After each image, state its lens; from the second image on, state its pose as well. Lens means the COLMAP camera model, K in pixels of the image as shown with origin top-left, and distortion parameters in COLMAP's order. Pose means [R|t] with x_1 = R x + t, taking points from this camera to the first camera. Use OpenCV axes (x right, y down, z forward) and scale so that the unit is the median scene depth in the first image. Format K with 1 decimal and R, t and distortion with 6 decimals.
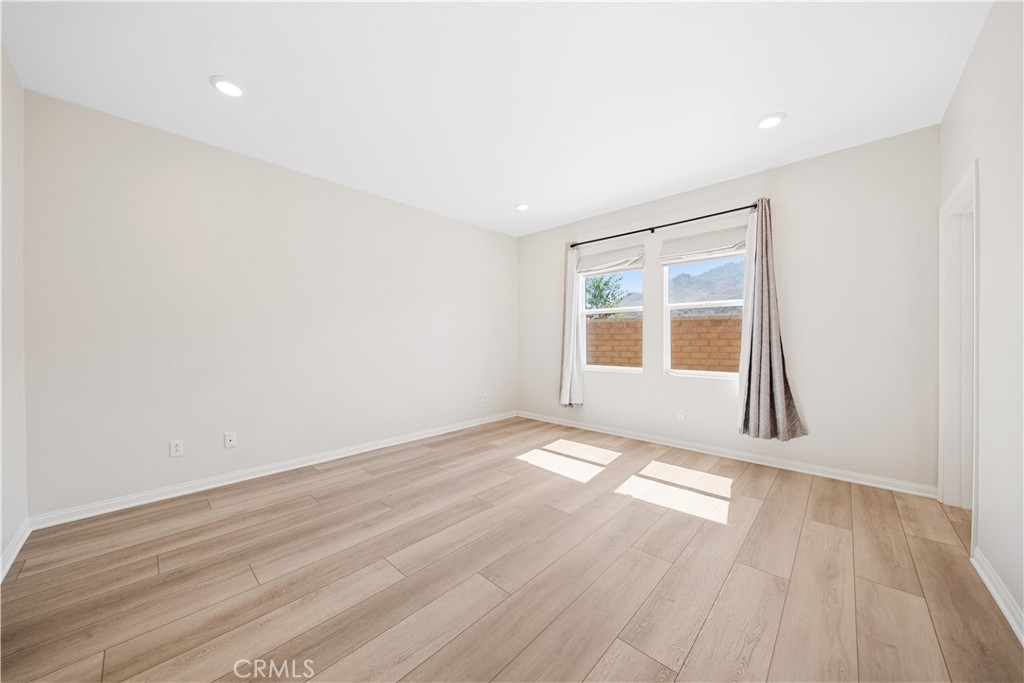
lens RADIAL K [[353.4, 0, 512.0], [0, 353.4, 341.5], [0, 0, 1]] dist [-0.008310, -0.000055]
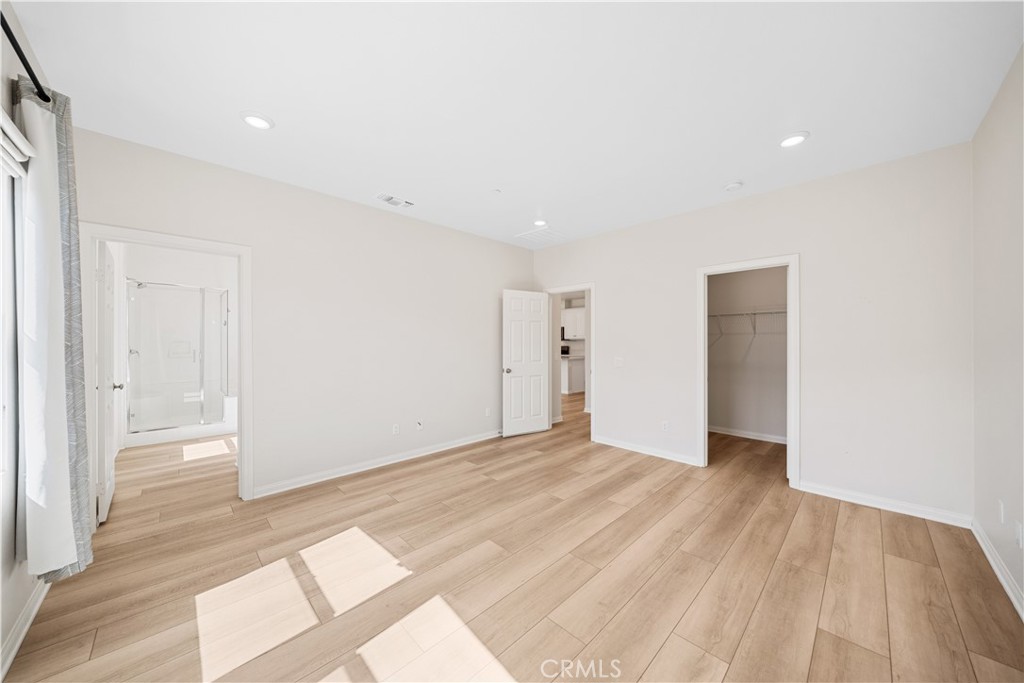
lens RADIAL K [[351.2, 0, 506.8], [0, 351.2, 340.7], [0, 0, 1]] dist [0.000986, 0.000078]
pose [[-0.998206, 0.004347, 0.059722, 0.054527], [0.004392, 0.999990, 0.000635, -0.073472], [-0.059718, 0.000896, -0.998215, 2.103521]]
